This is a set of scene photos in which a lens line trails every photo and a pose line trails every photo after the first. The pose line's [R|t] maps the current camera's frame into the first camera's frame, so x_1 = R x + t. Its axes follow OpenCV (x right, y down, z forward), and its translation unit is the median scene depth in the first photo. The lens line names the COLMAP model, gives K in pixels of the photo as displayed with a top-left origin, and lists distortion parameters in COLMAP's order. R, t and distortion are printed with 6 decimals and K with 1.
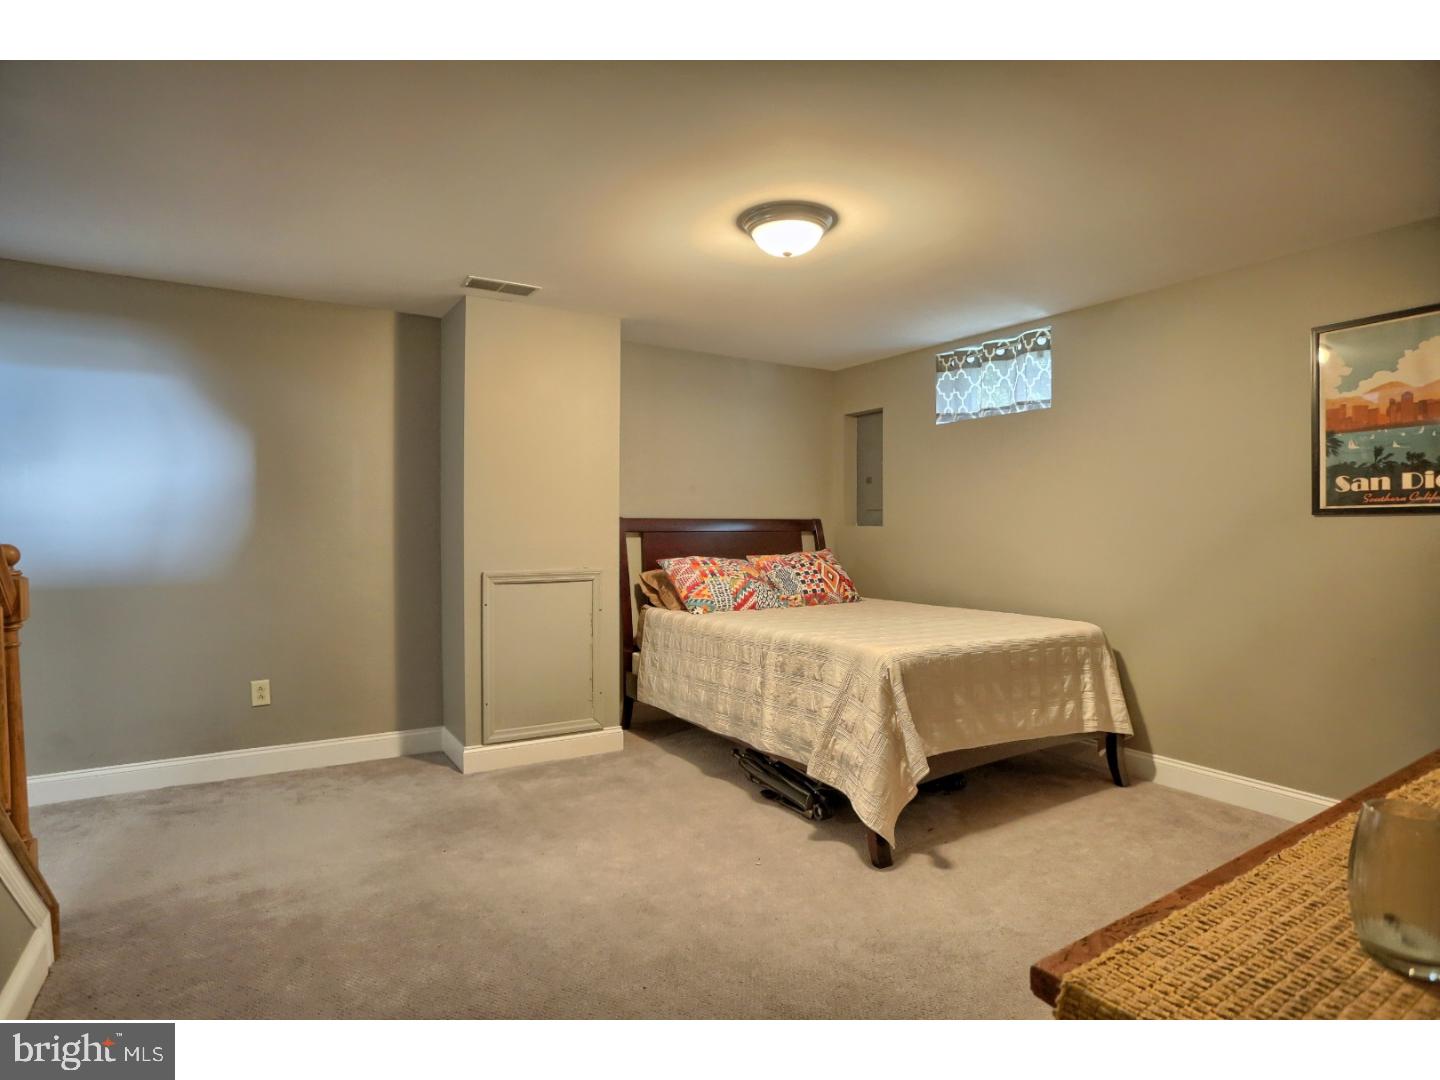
lens RADIAL K [[771.7, 0, 718.9], [0, 771.7, 537.4], [0, 0, 1]] dist [-0.006159, -0.000185]
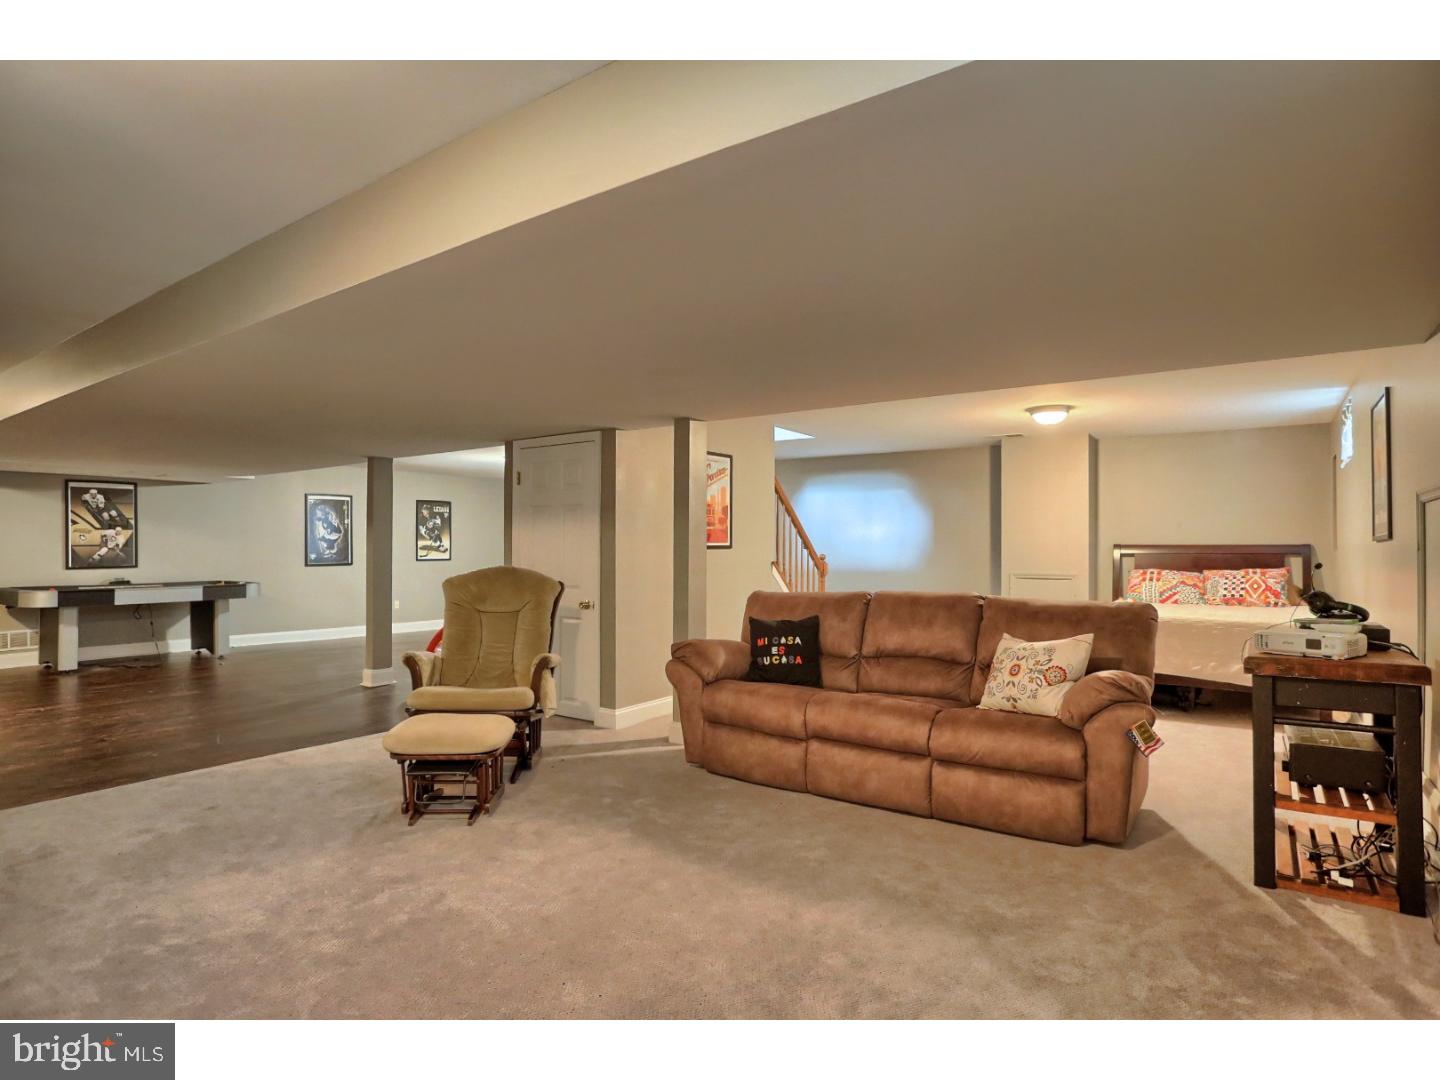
lens RADIAL K [[771.7, 0, 717.2], [0, 771.7, 543.0], [0, 0, 1]] dist [-0.006159, -0.000185]
pose [[0.417142, -0.000502, -0.908841, 1.027003], [-0.006345, 0.999974, -0.003465, -0.017729], [0.908819, 0.007213, 0.417128, -0.474286]]
